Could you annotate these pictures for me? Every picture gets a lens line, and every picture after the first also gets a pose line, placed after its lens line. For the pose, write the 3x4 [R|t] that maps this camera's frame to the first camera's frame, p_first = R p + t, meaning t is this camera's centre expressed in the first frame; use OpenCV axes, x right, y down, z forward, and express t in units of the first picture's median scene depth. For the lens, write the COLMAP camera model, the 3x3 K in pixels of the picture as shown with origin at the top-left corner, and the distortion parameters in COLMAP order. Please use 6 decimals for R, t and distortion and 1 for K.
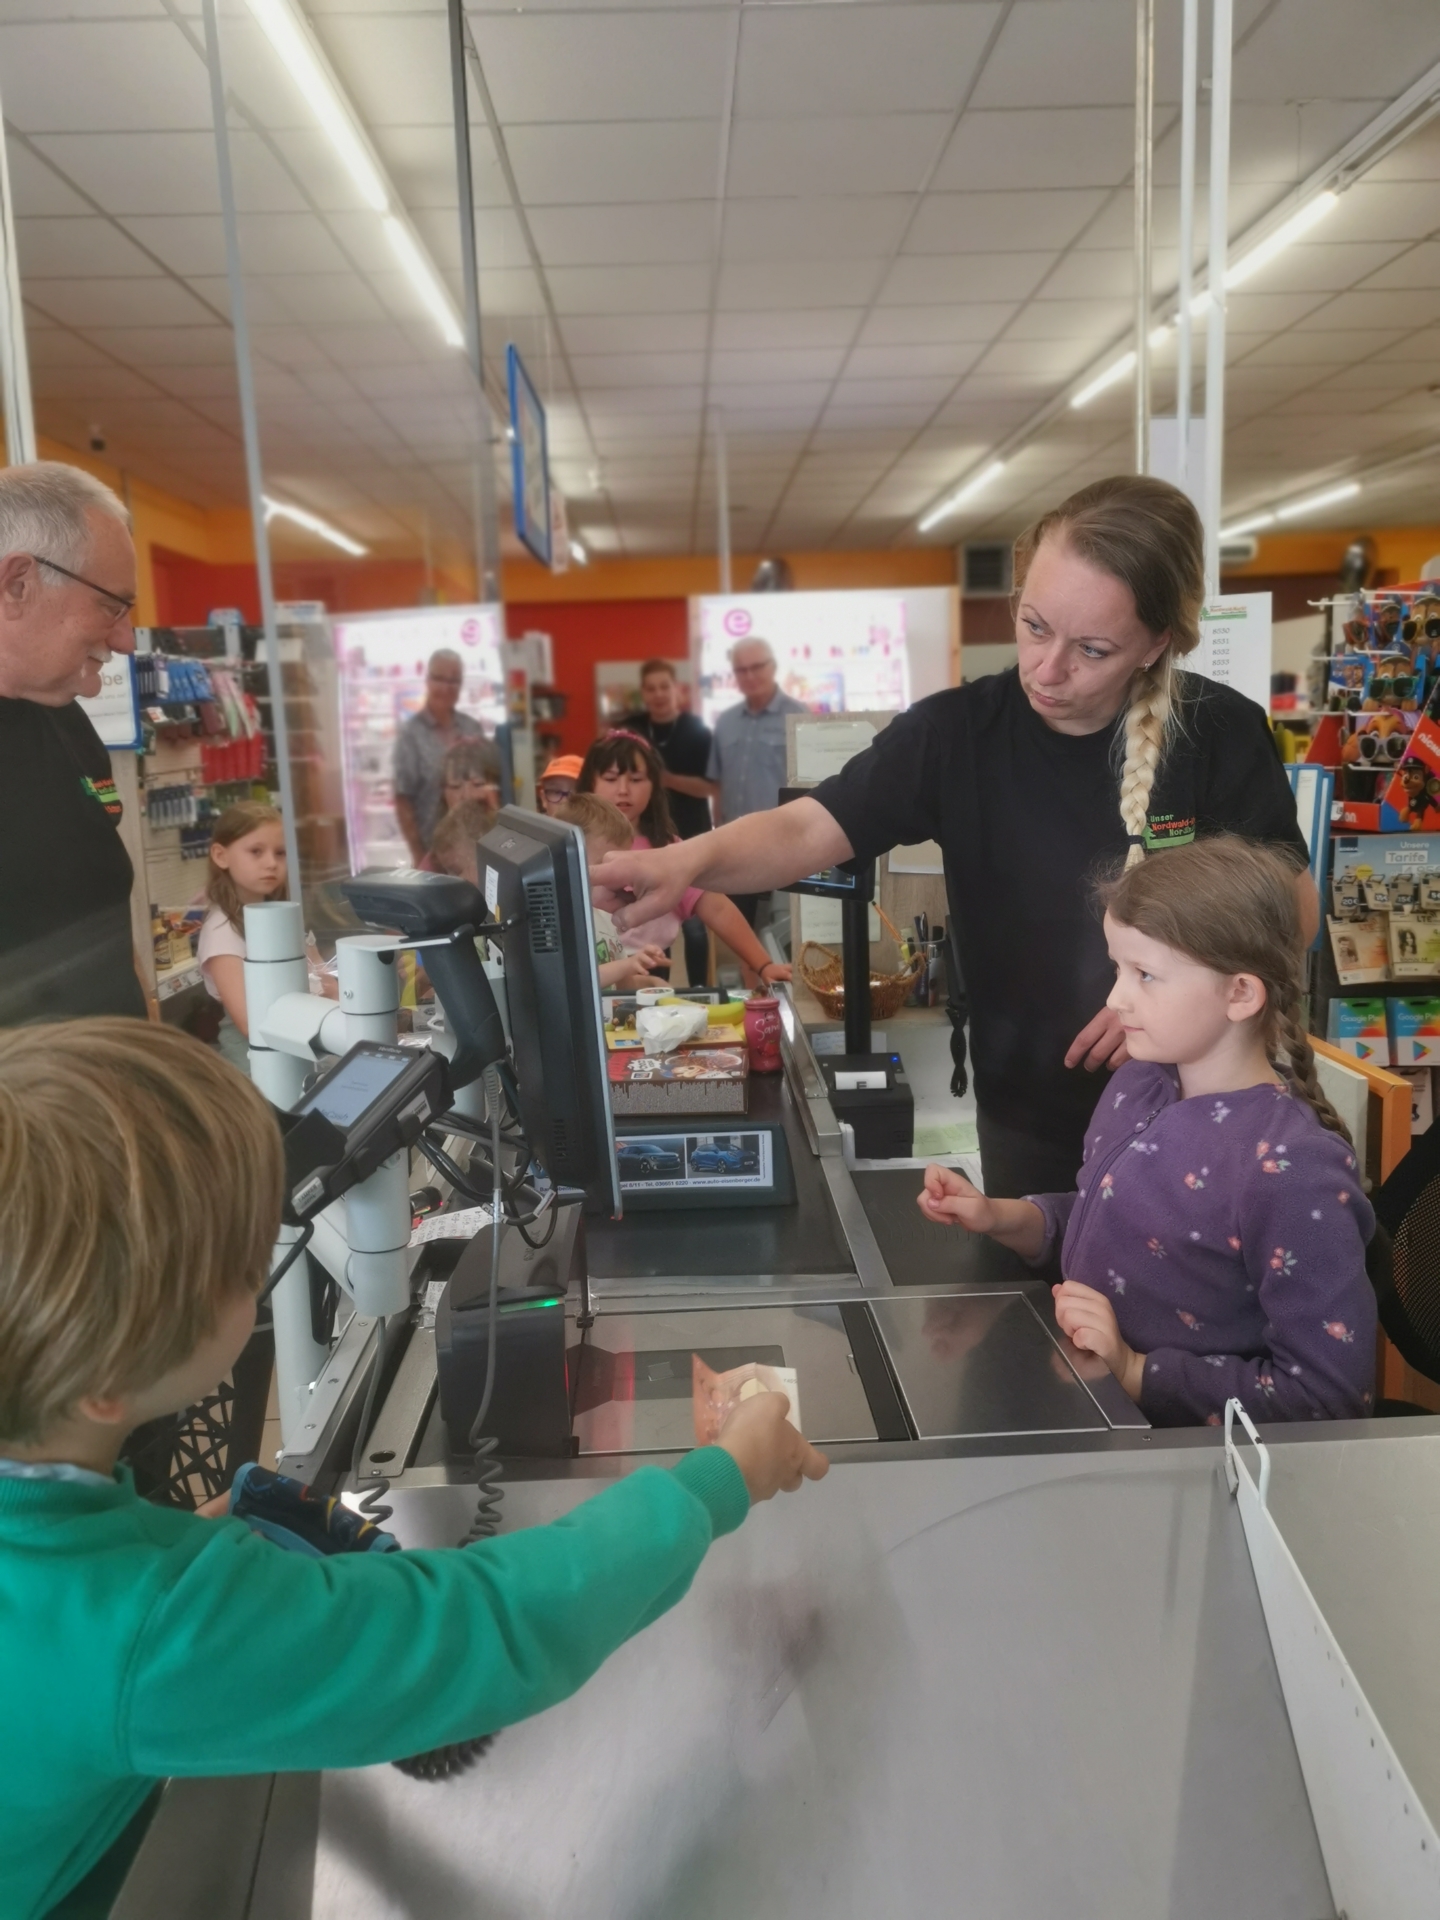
lens RADIAL K [[1486.2, 0, 730.1], [0, 1486.2, 965.9], [0, 0, 1]] dist [0.083164, -0.084727]
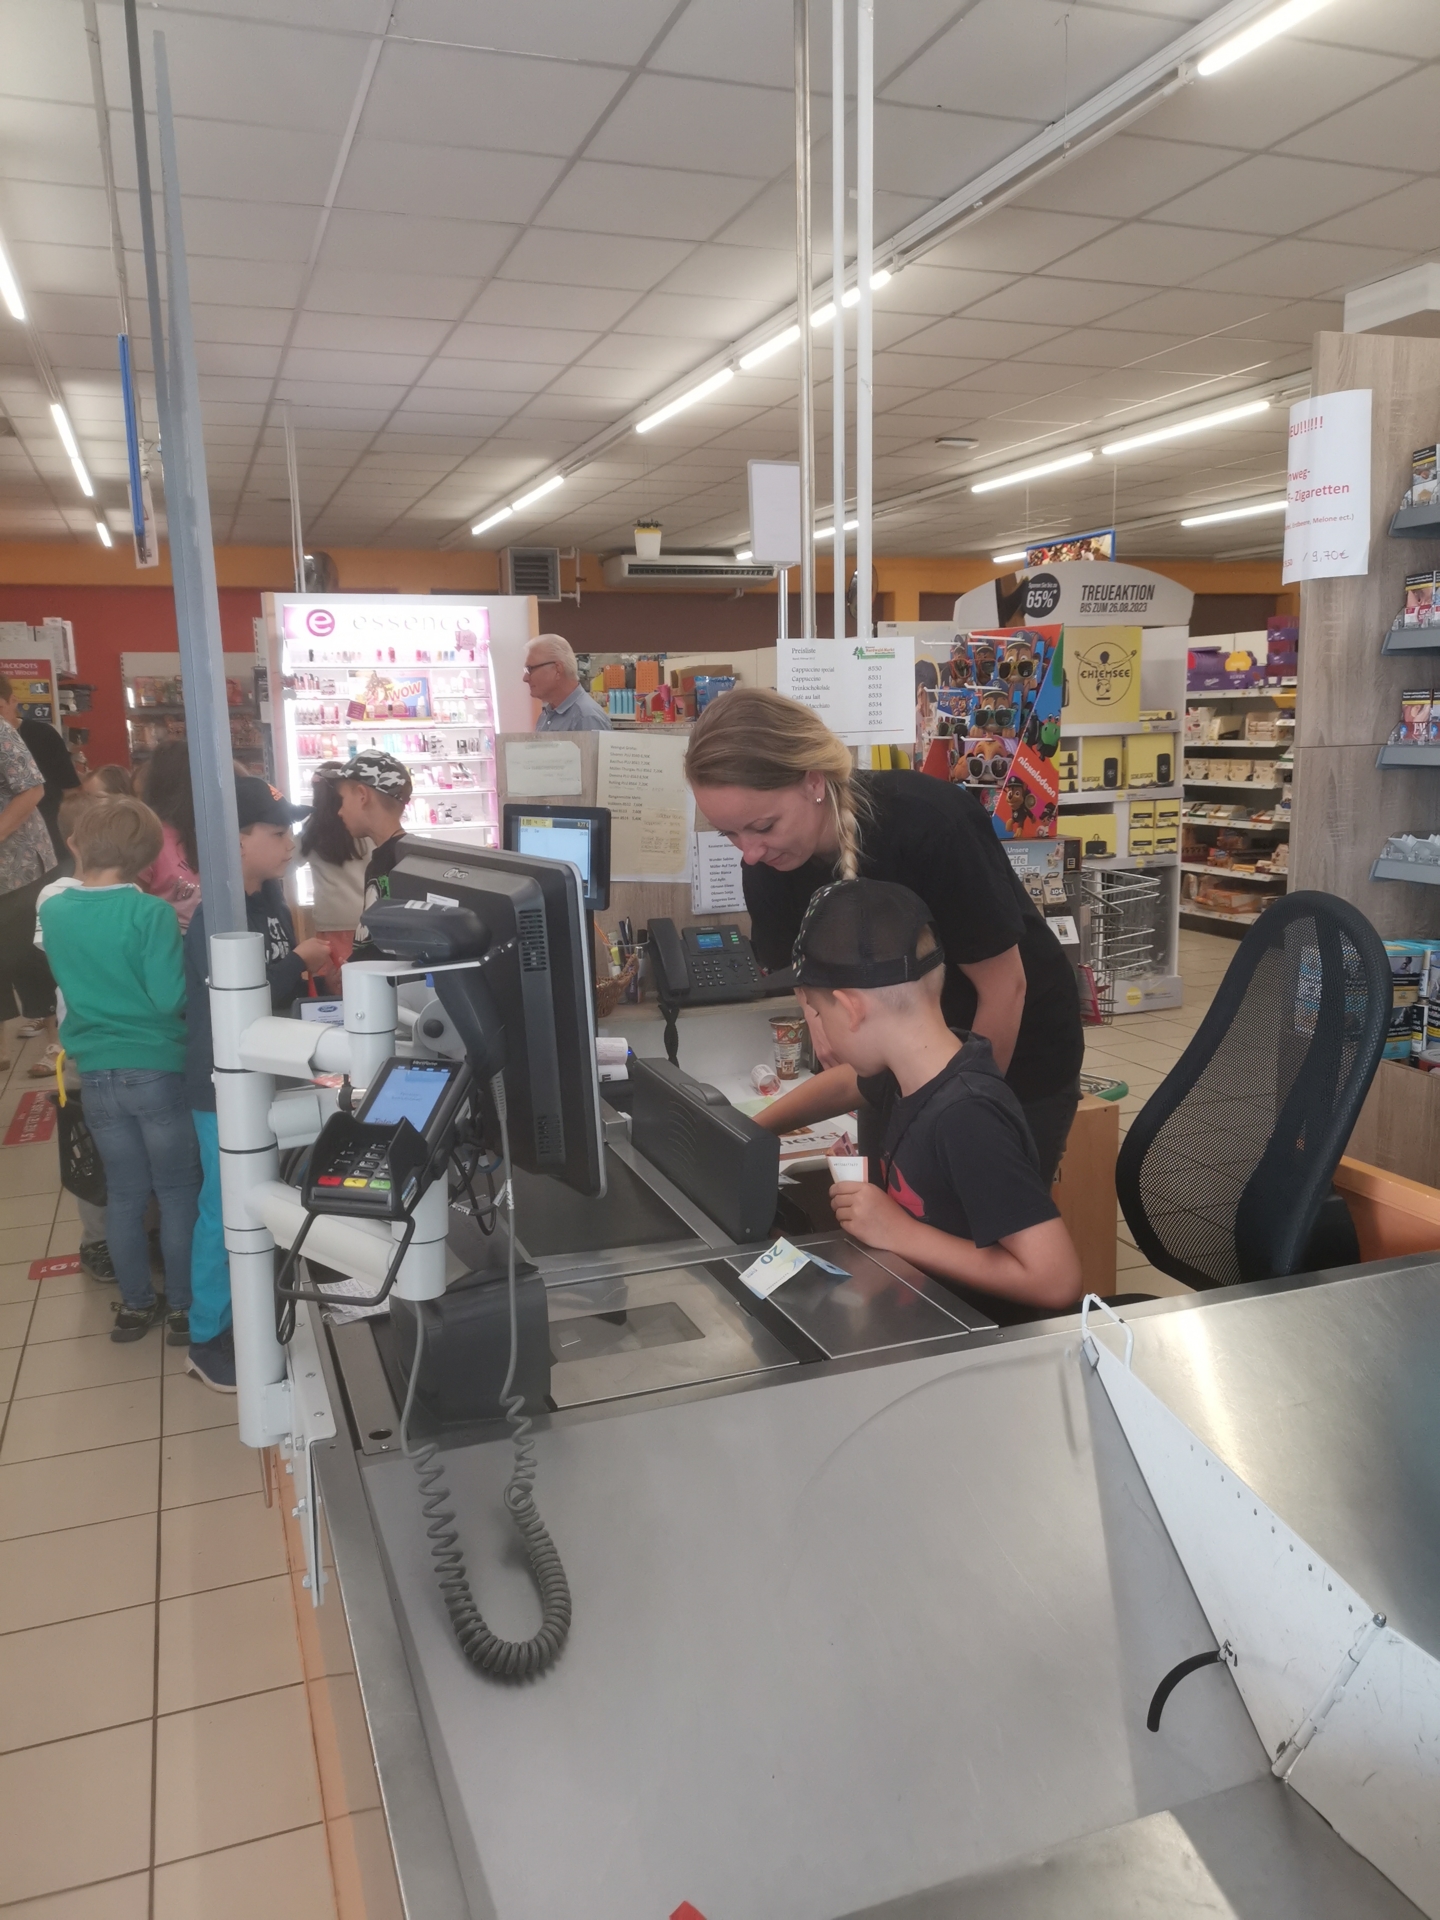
lens RADIAL K [[1486.2, 0, 730.1], [0, 1486.2, 965.9], [0, 0, 1]] dist [0.083164, -0.084727]
pose [[0.949213, -0.037759, 0.312361, -0.173306], [0.036953, 0.999281, 0.008500, -0.008686], [-0.312457, 0.003474, 0.949925, -0.068559]]
